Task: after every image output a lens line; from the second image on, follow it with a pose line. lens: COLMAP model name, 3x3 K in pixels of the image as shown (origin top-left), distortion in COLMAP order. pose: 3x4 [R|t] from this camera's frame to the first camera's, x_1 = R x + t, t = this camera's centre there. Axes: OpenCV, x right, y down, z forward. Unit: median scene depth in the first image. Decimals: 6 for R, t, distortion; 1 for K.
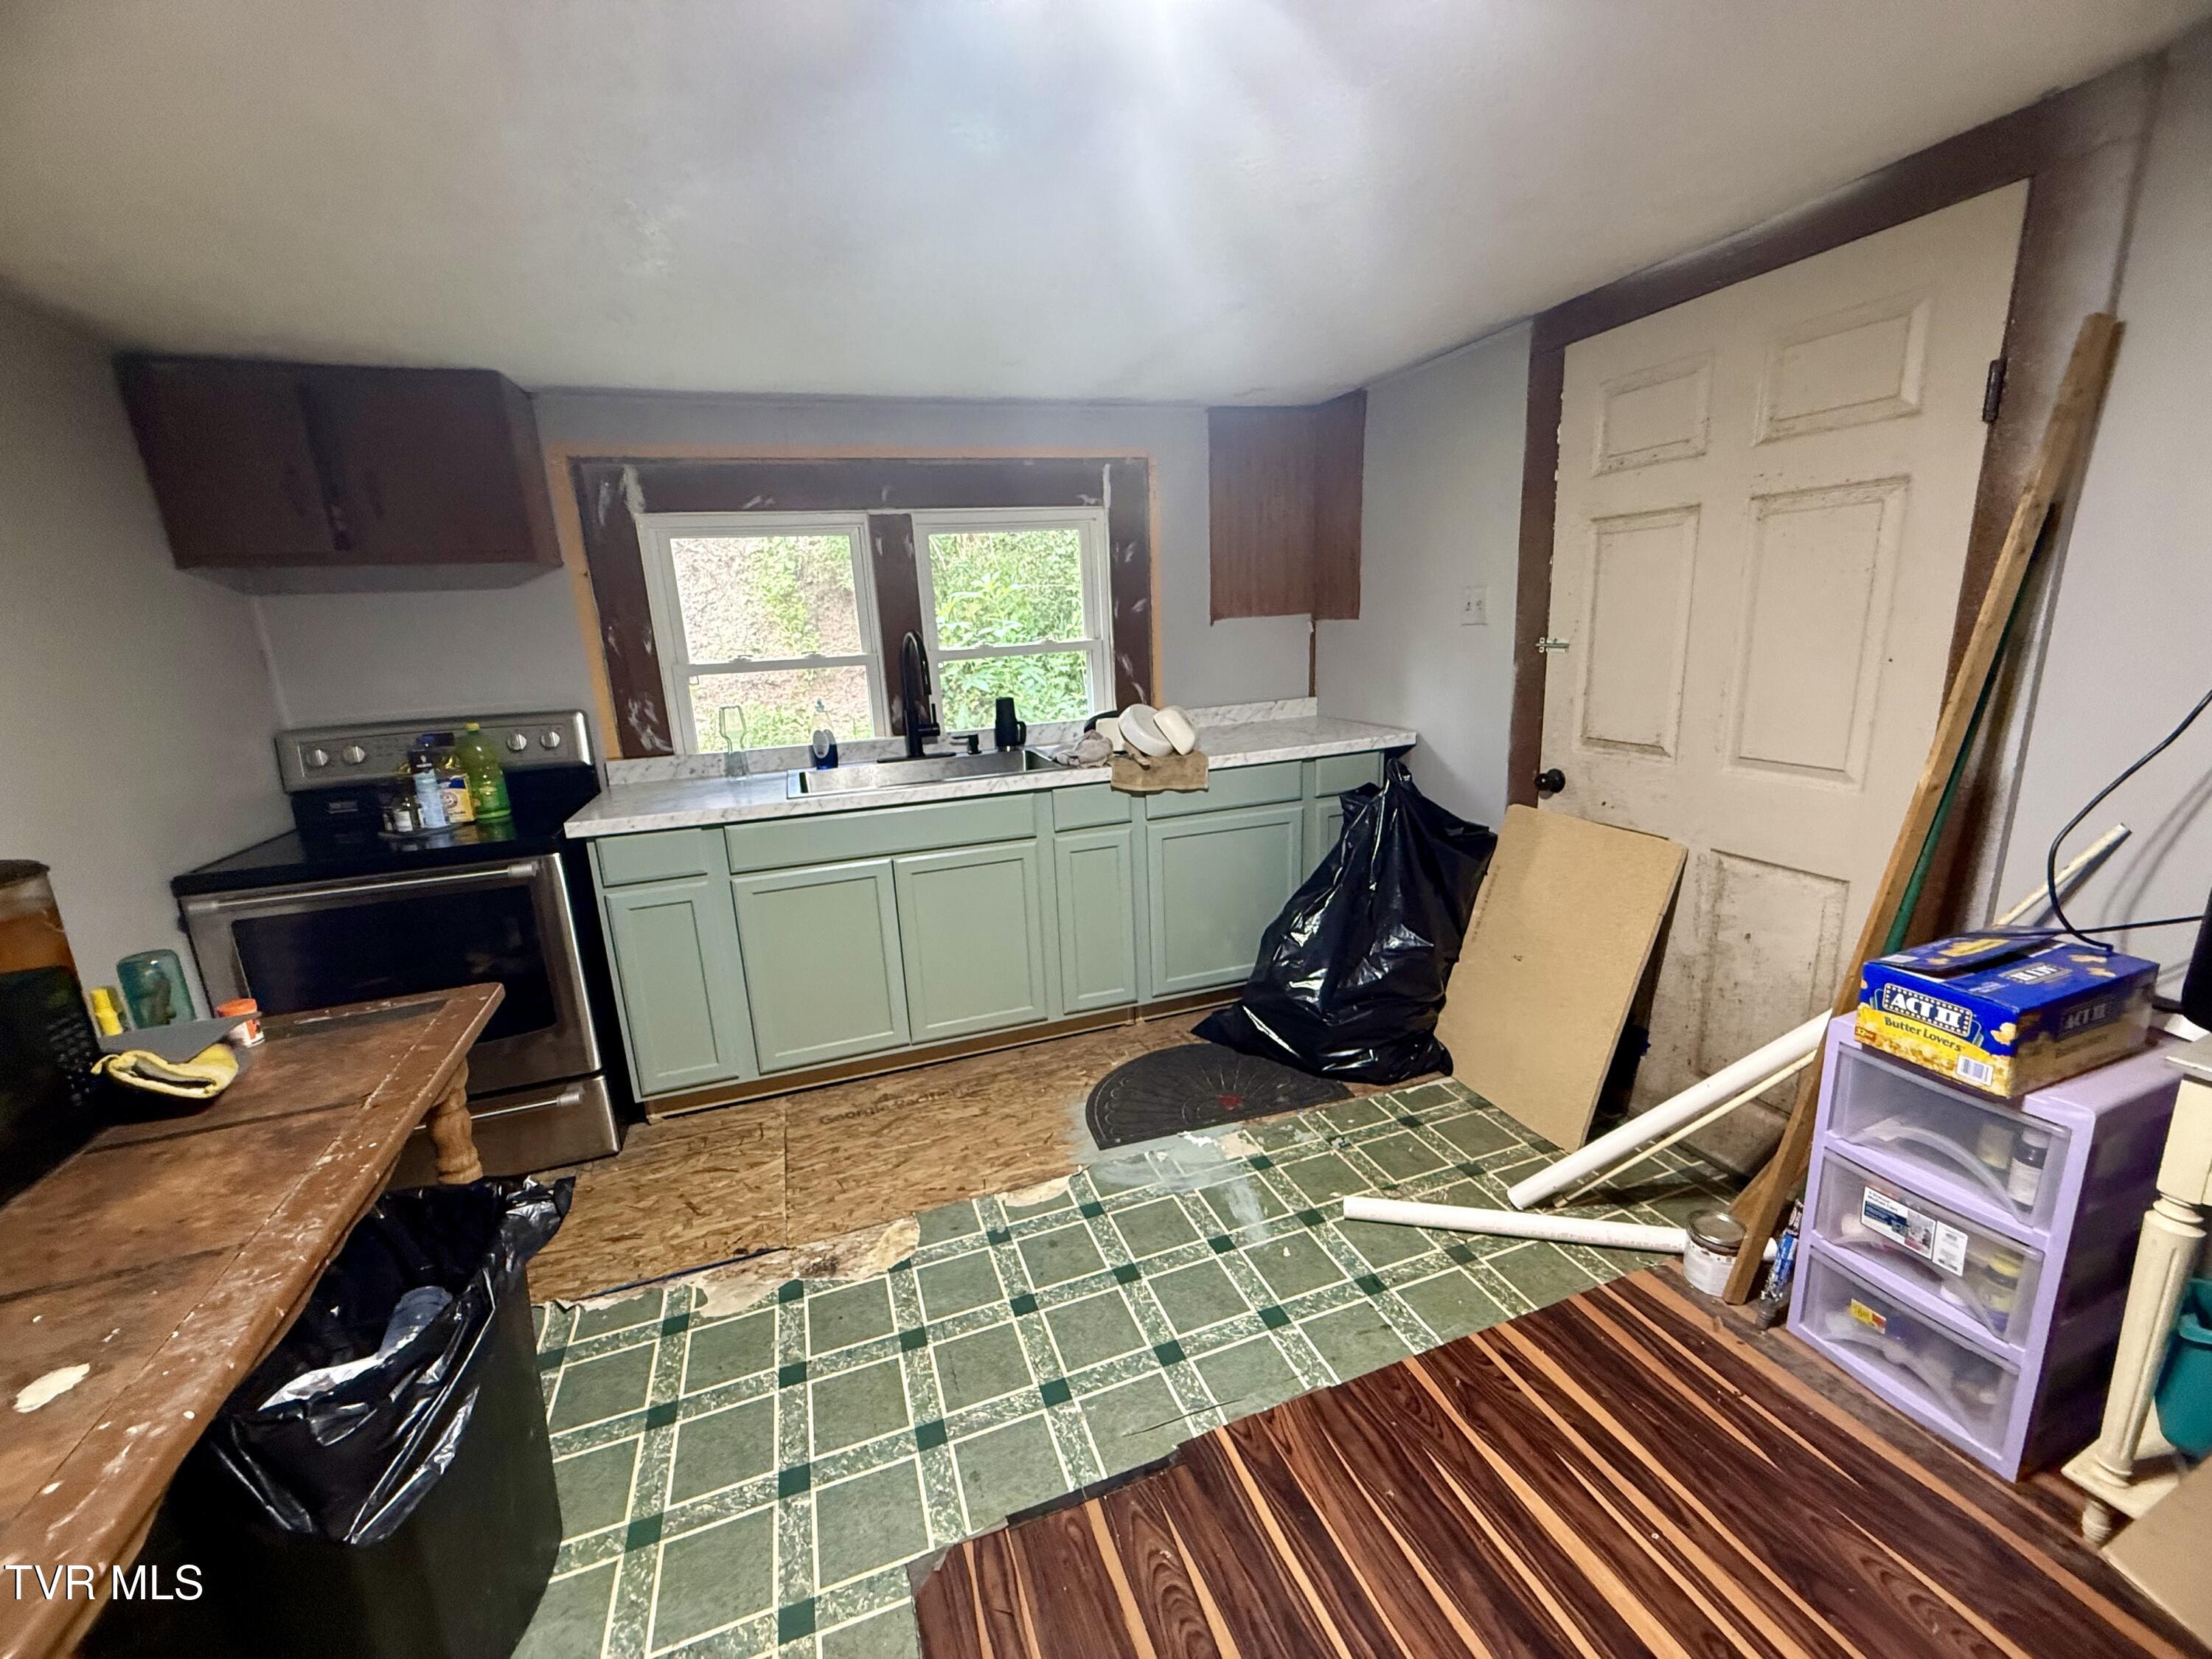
lens RADIAL K [[885.1, 0, 1099.2], [0, 885.1, 823.6], [0, 0, 1]] dist [-0.000063, 0.000420]
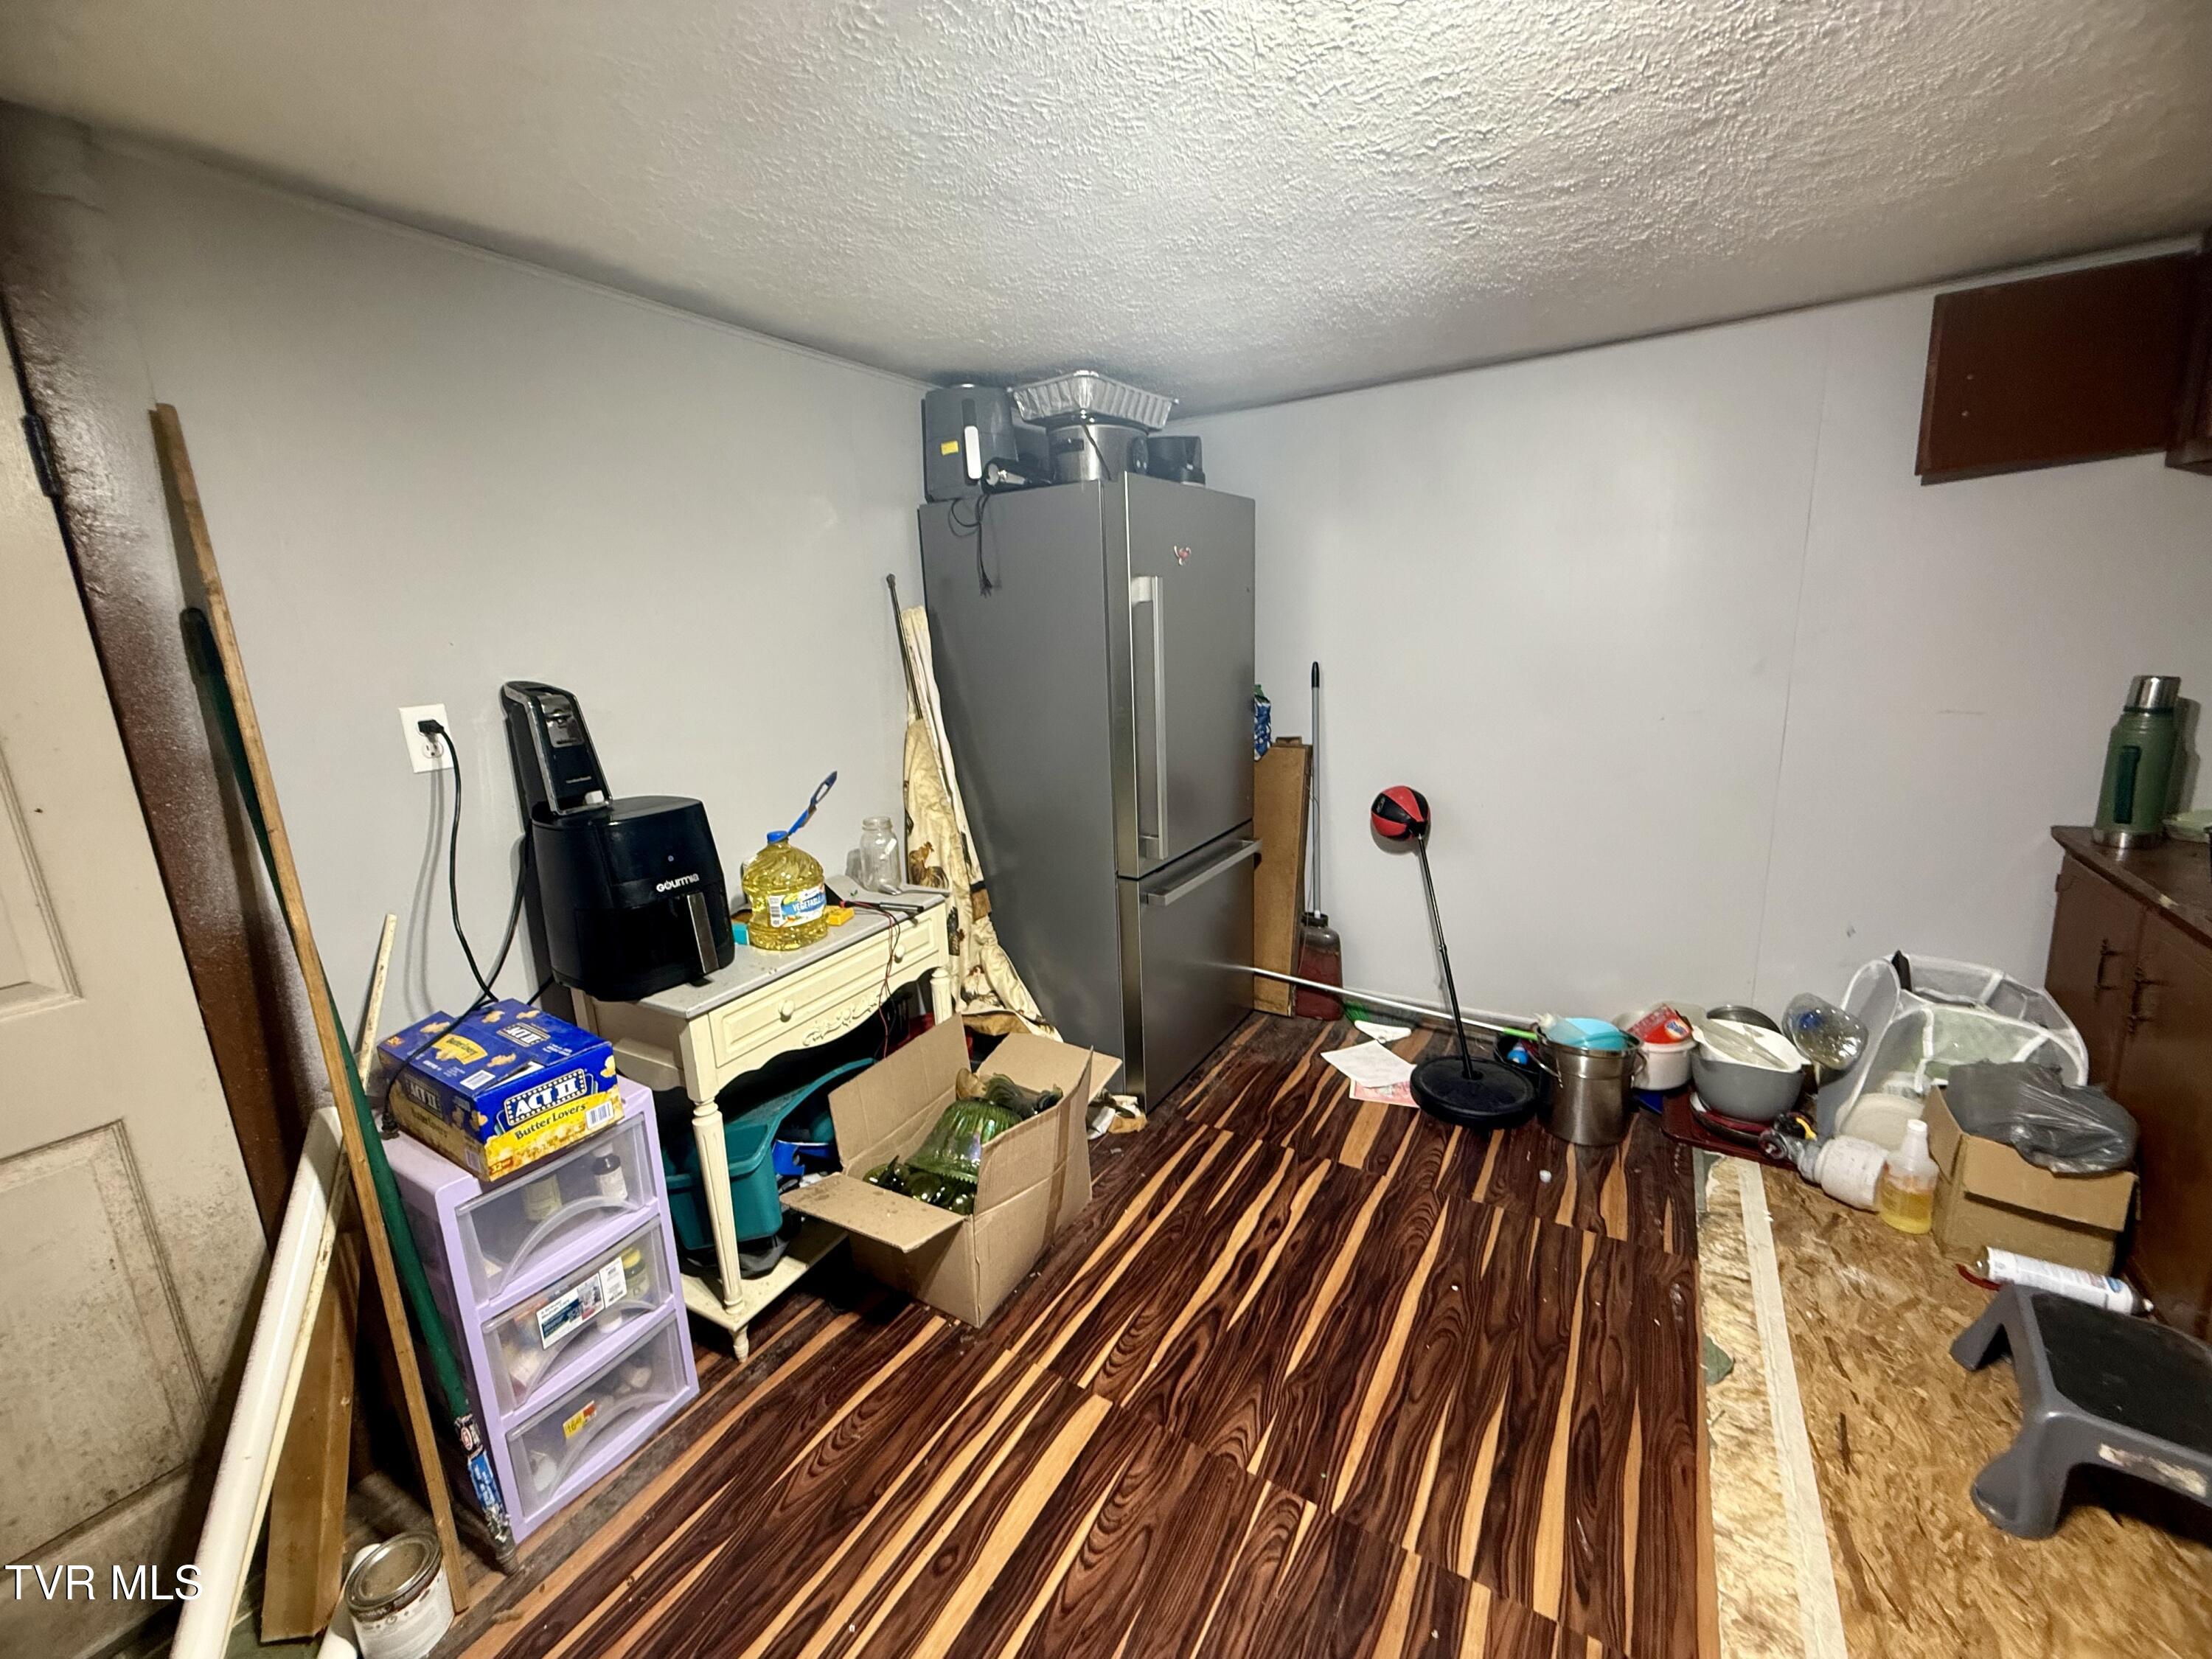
lens RADIAL K [[885.1, 0, 1098.6], [0, 885.1, 827.2], [0, 0, 1]] dist [-0.000063, 0.000420]
pose [[-0.620431, -0.090336, 0.779041, -0.199740], [0.257982, 0.914554, 0.311507, -0.212383], [-0.740615, 0.394247, -0.544112, 0.929140]]
